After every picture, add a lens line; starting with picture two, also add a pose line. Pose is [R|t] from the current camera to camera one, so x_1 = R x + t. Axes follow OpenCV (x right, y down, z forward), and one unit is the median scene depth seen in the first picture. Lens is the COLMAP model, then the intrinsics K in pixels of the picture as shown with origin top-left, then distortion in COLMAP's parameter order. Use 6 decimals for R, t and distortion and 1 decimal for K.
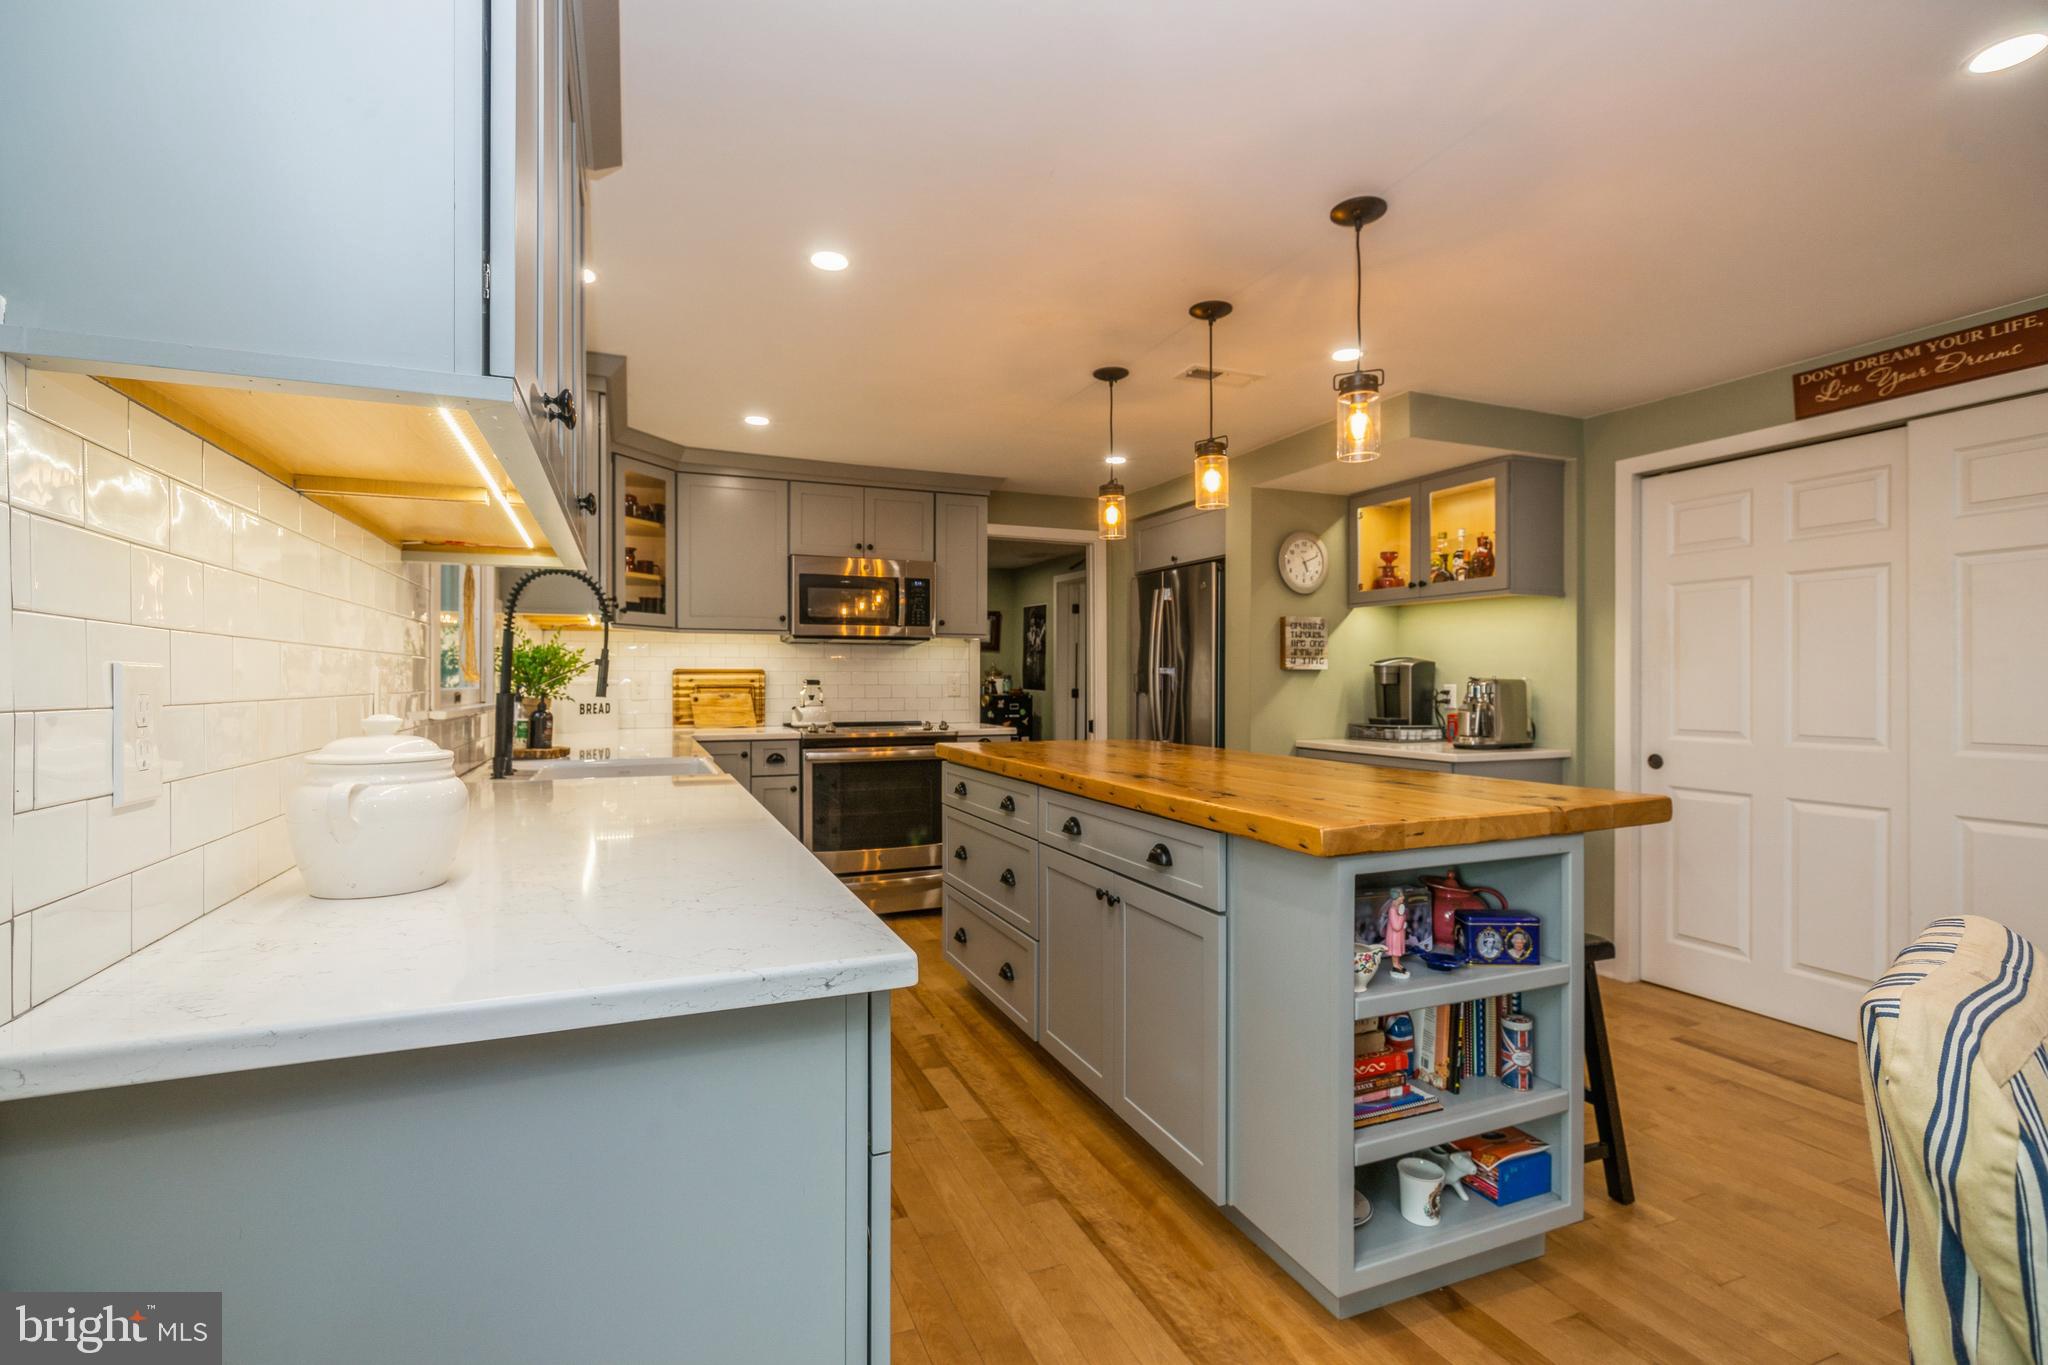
lens RADIAL K [[931.8, 0, 1022.5], [0, 931.8, 688.6], [0, 0, 1]] dist [0.003336, 0.001153]
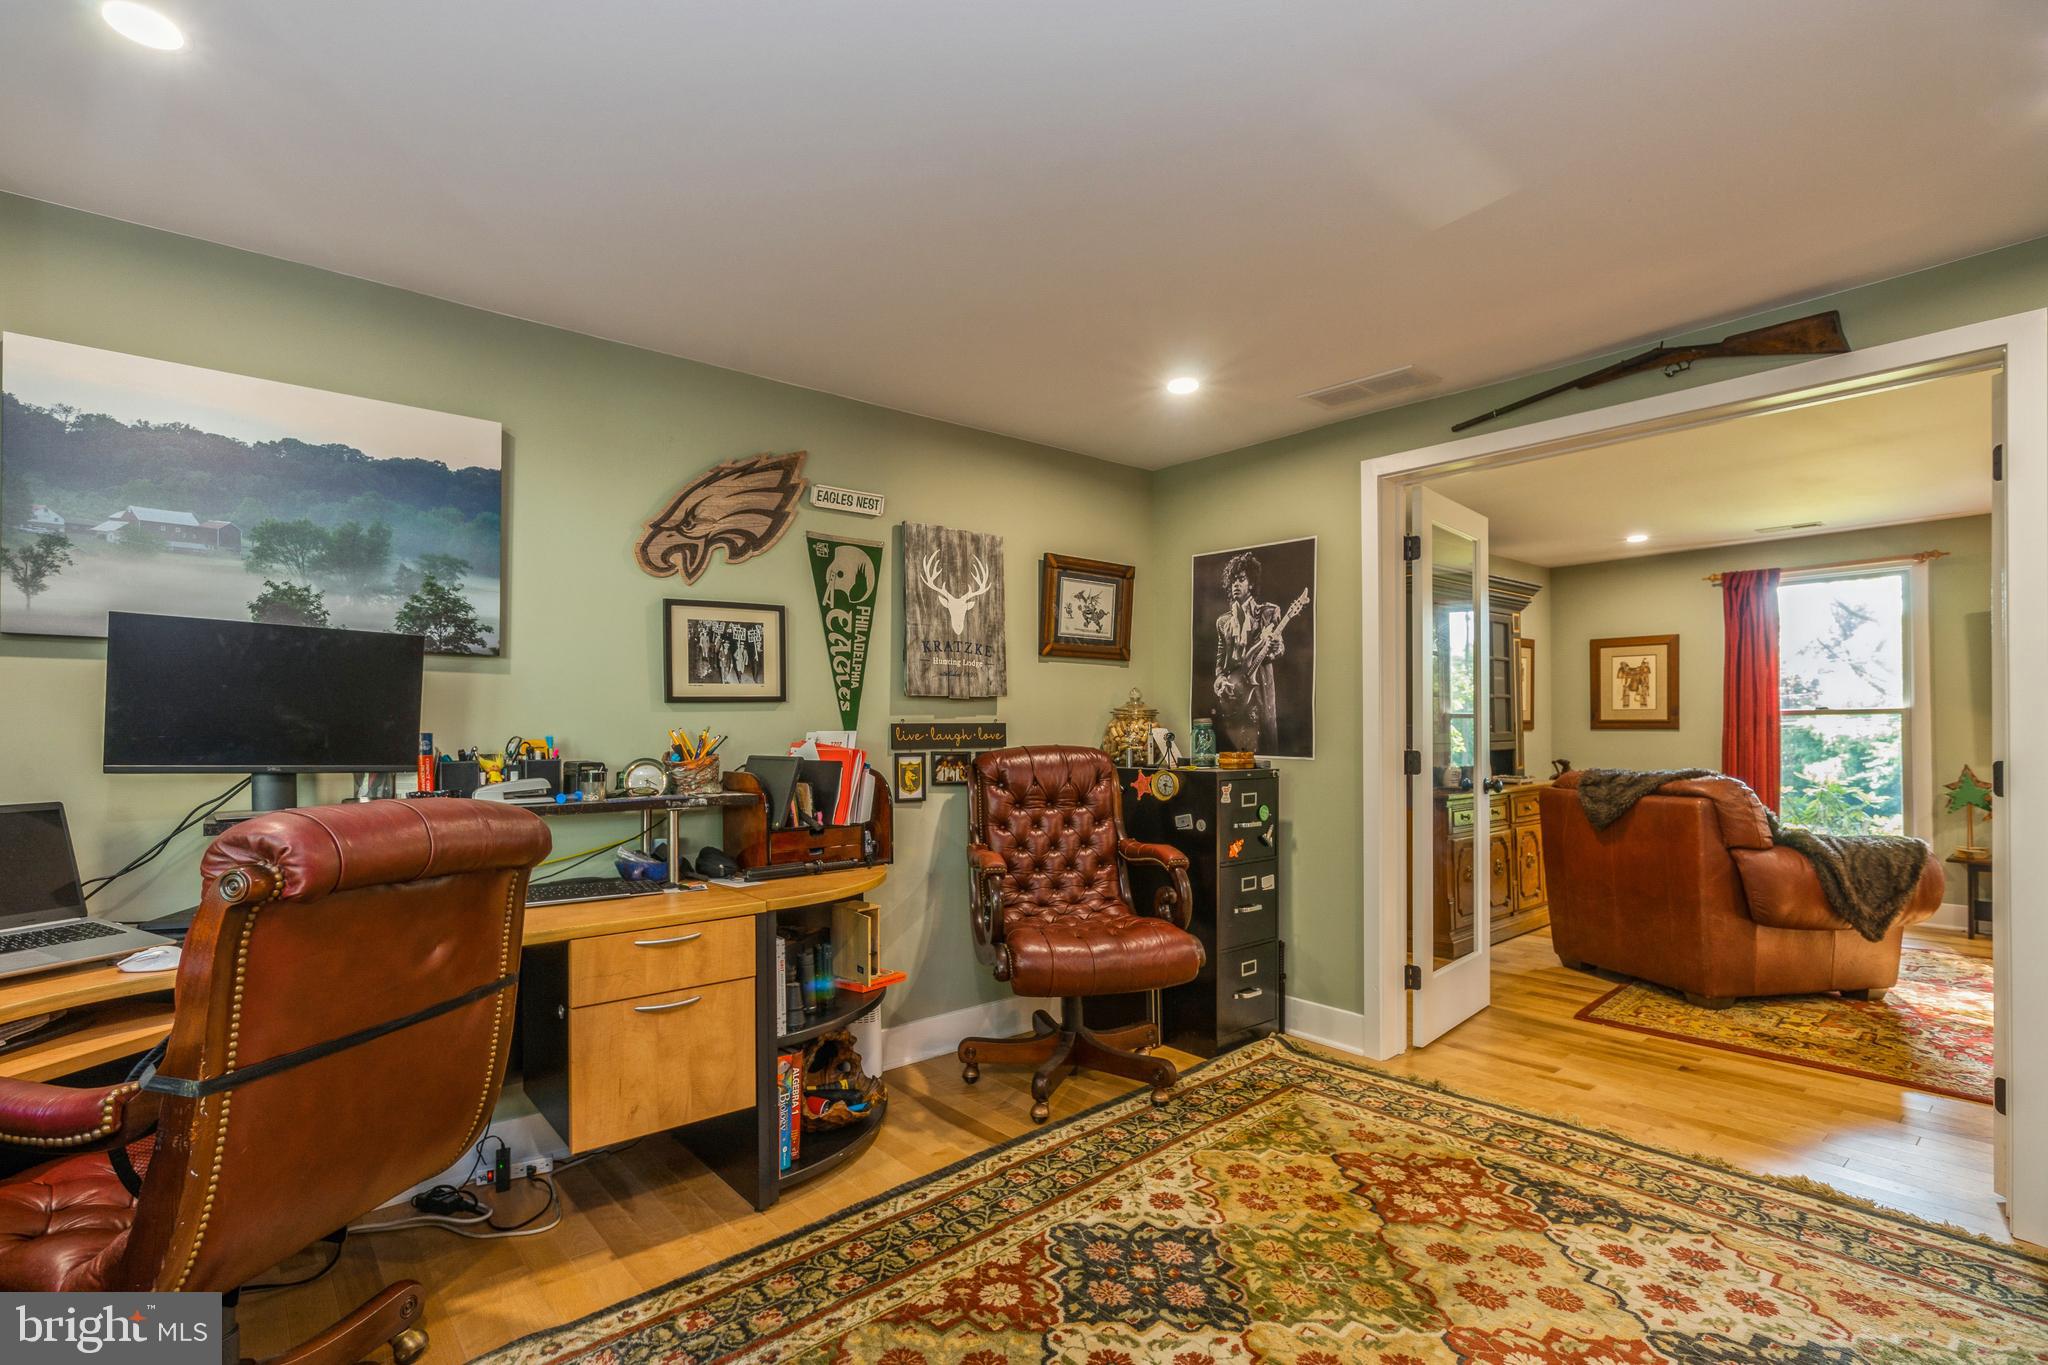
lens RADIAL K [[931.8, 0, 1017.9], [0, 931.8, 702.5], [0, 0, 1]] dist [0.003336, 0.001153]
pose [[0.947718, -0.000766, 0.319109, -0.432198], [0.008601, 0.999695, -0.023144, -0.025088], [-0.318994, 0.024679, 0.947435, 1.287043]]
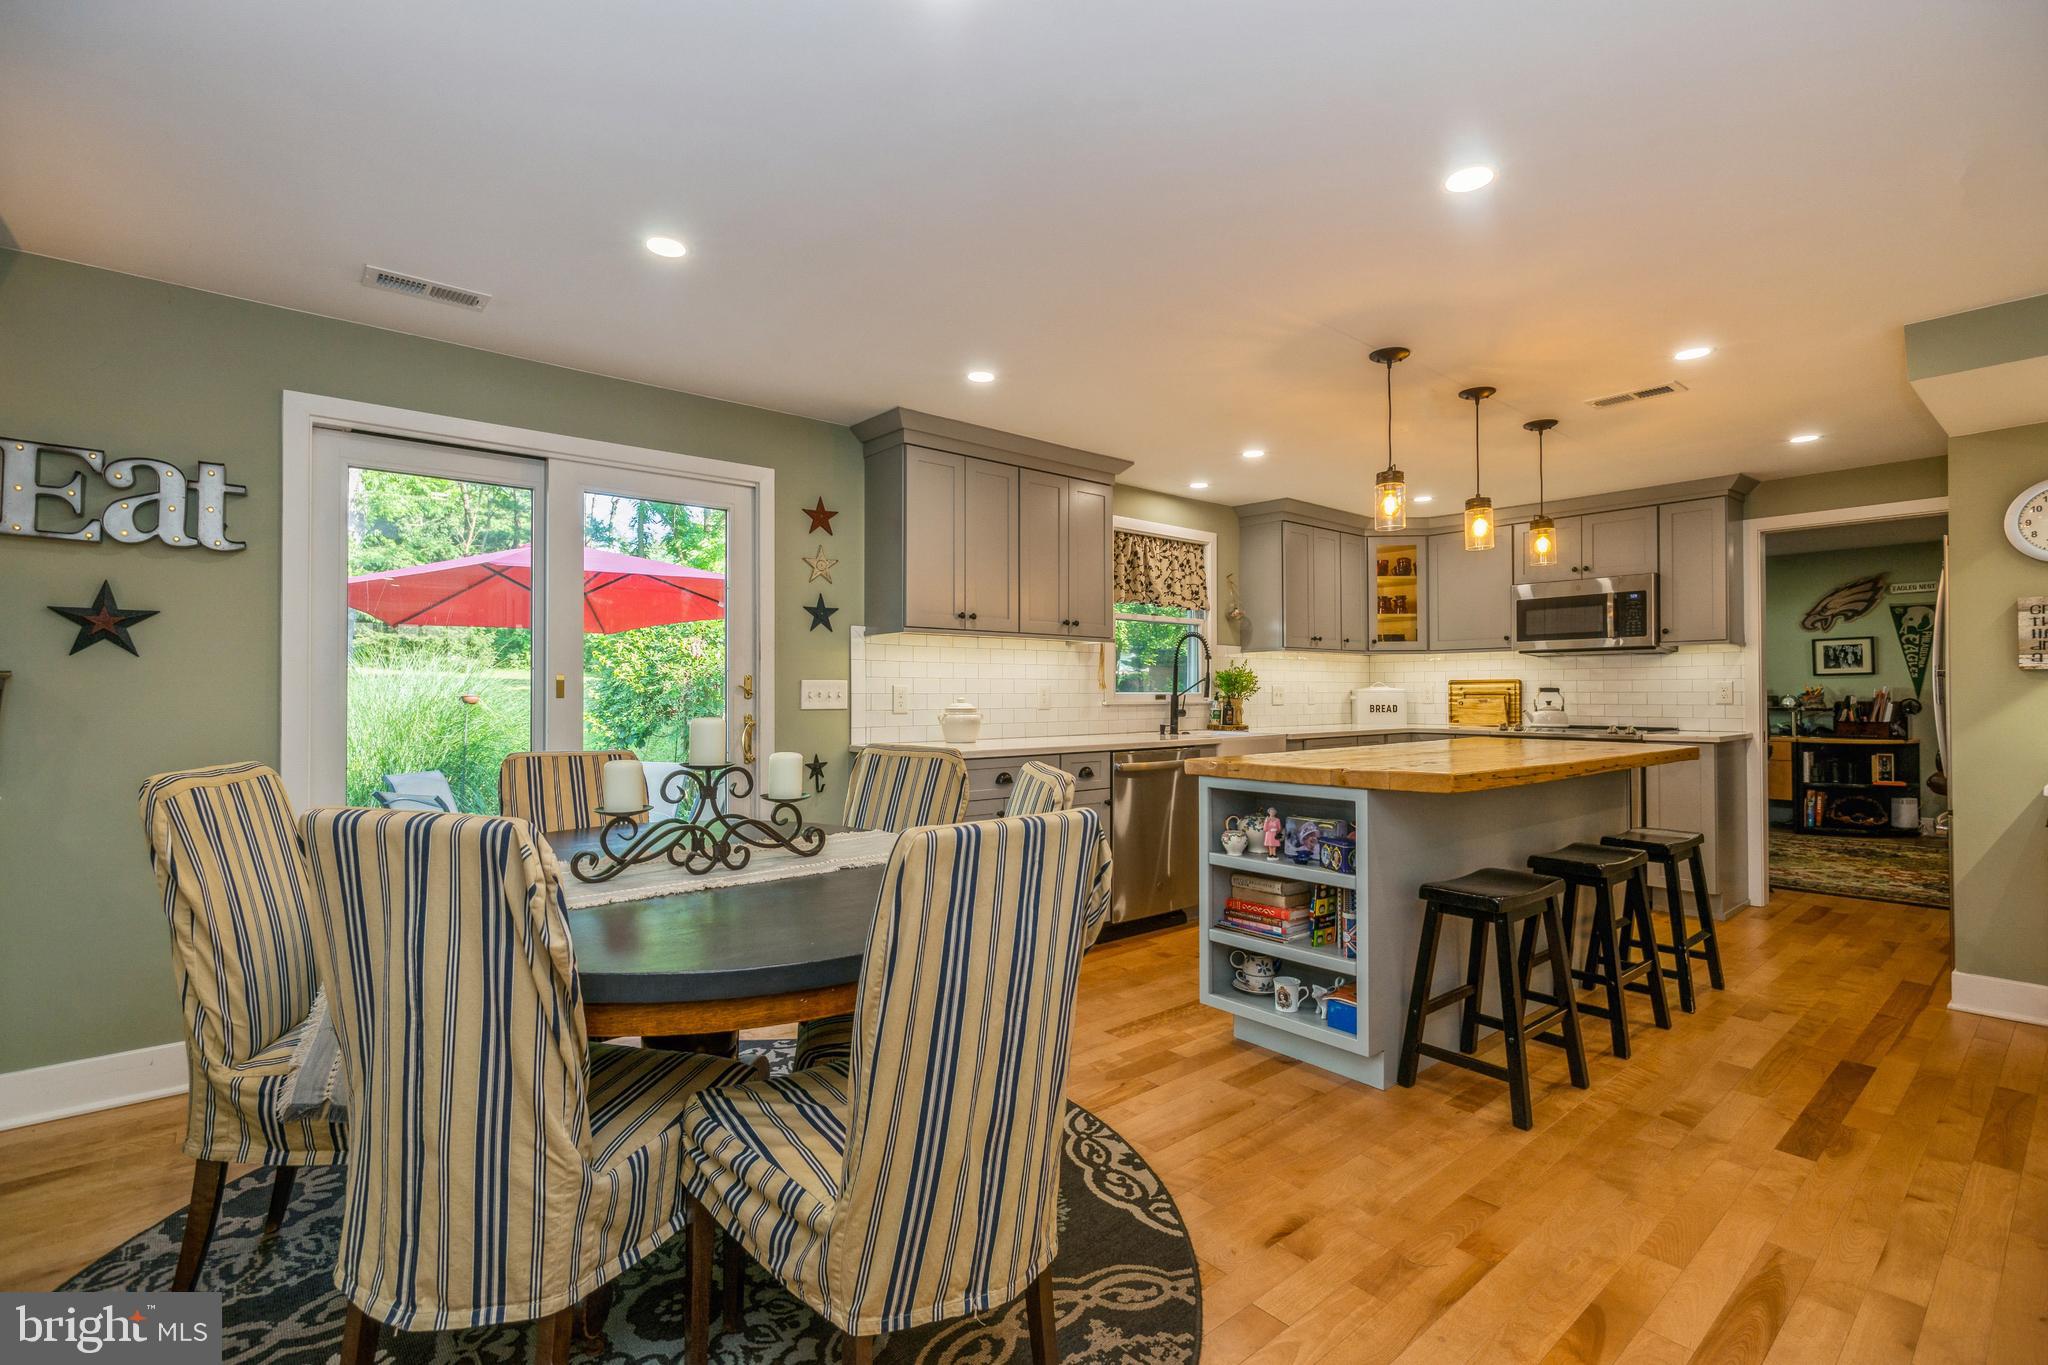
lens RADIAL K [[931.8, 0, 1014.6], [0, 931.8, 676.3], [0, 0, 1]] dist [0.003336, 0.001153]
pose [[0.302180, -0.017387, -0.953092, 0.734815], [-0.006550, 0.999772, -0.020316, 0.004619], [0.953229, 0.012382, 0.301997, 0.014258]]
